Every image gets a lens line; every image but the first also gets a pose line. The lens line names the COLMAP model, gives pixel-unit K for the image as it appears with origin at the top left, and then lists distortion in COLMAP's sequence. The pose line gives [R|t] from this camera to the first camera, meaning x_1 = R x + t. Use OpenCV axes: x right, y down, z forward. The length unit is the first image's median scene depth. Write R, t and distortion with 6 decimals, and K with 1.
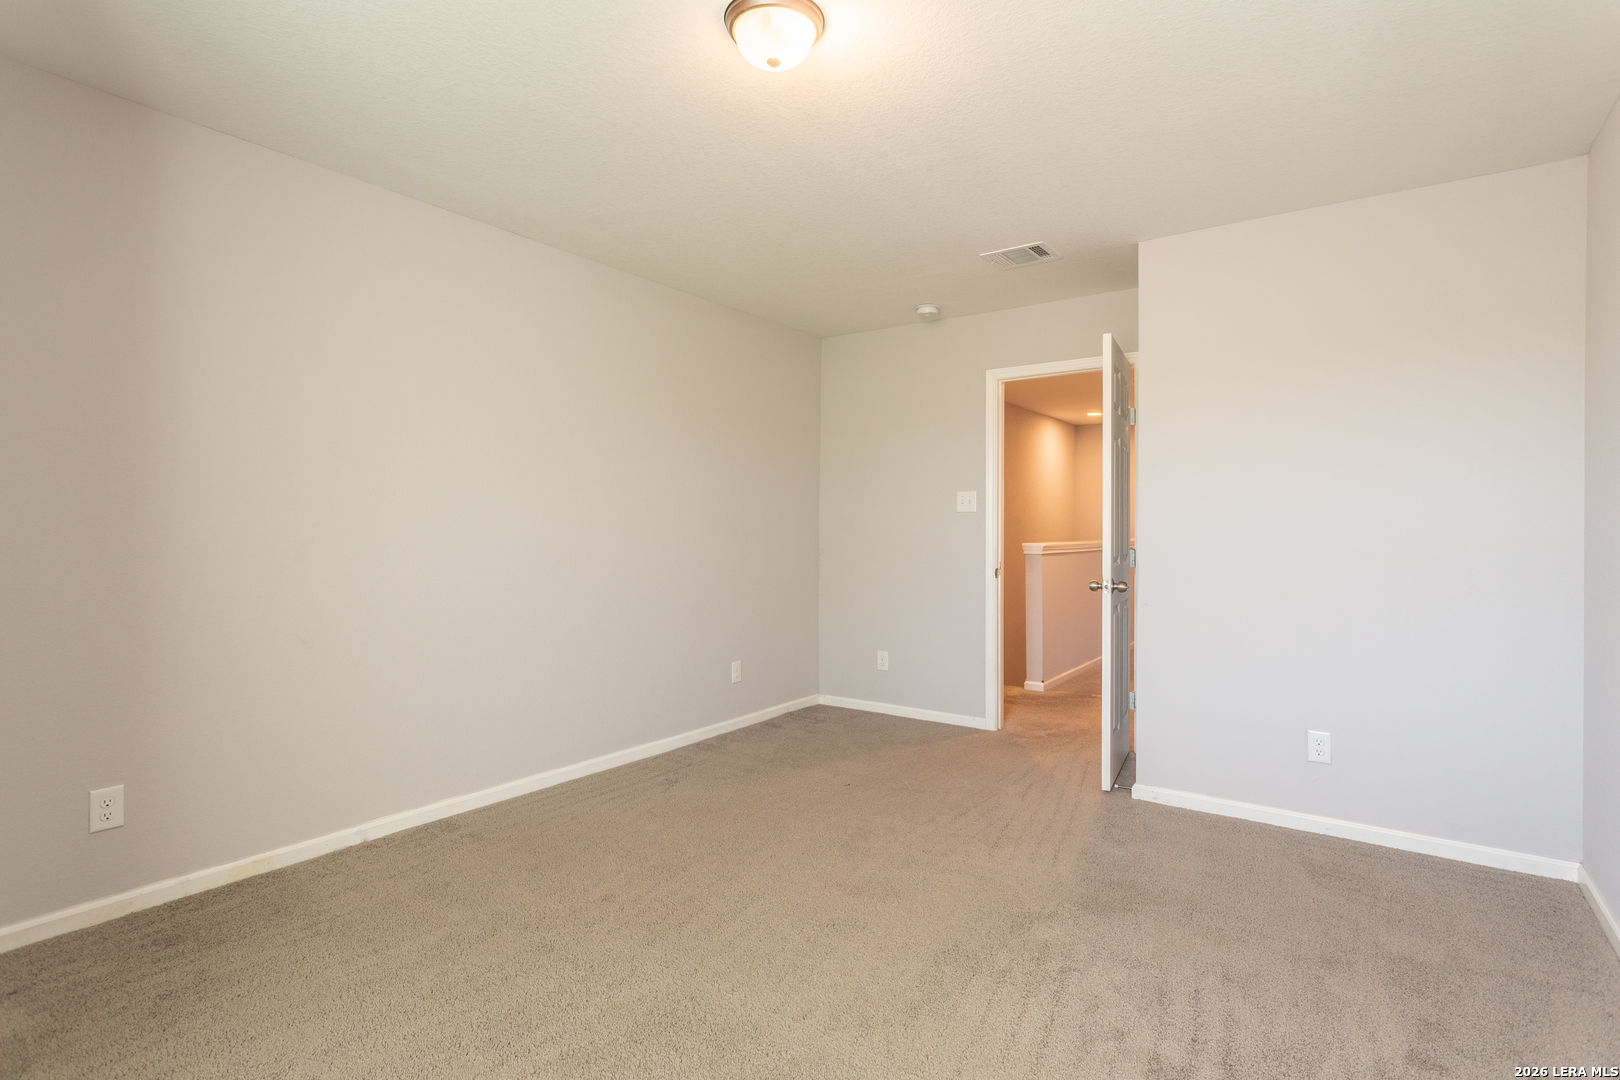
lens RADIAL K [[830.0, 0, 811.0], [0, 830.0, 530.2], [0, 0, 1]] dist [-0.005105, 0.002862]
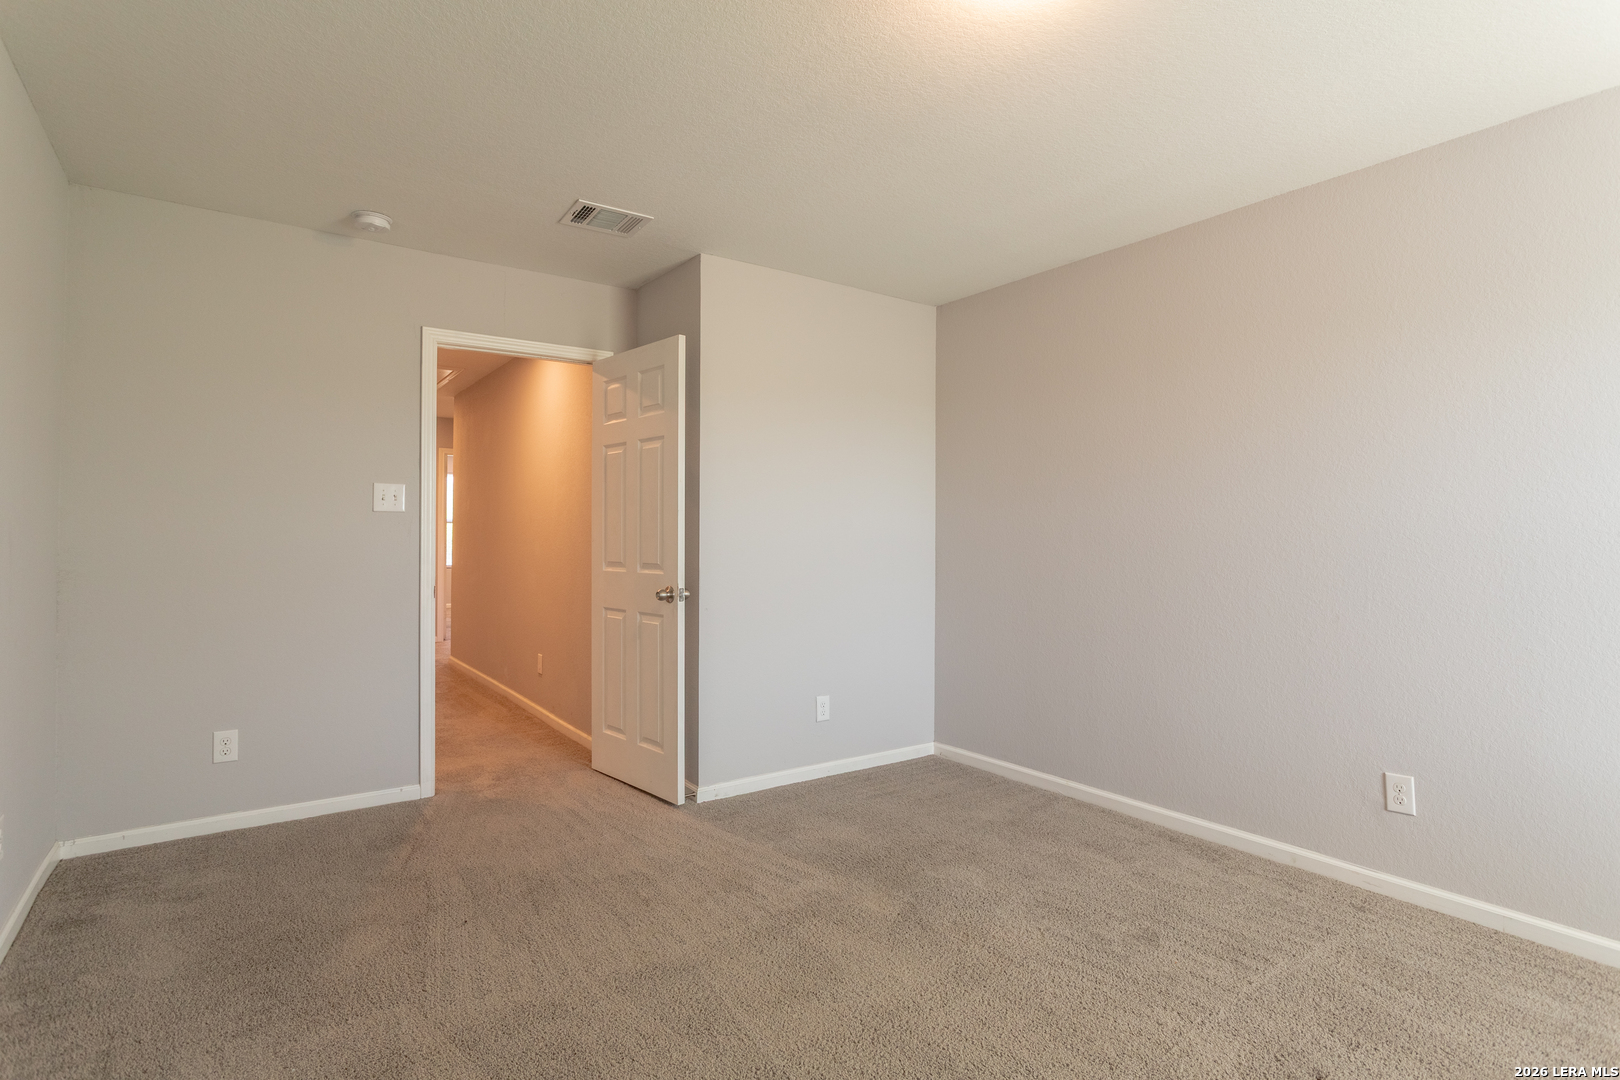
lens RADIAL K [[830.0, 0, 811.0], [0, 830.0, 530.2], [0, 0, 1]] dist [-0.005105, 0.002862]
pose [[0.310374, -0.000893, 0.950614, -0.517953], [-0.002301, 0.999996, 0.001691, -0.009852], [-0.950612, -0.002712, 0.310371, 0.548219]]
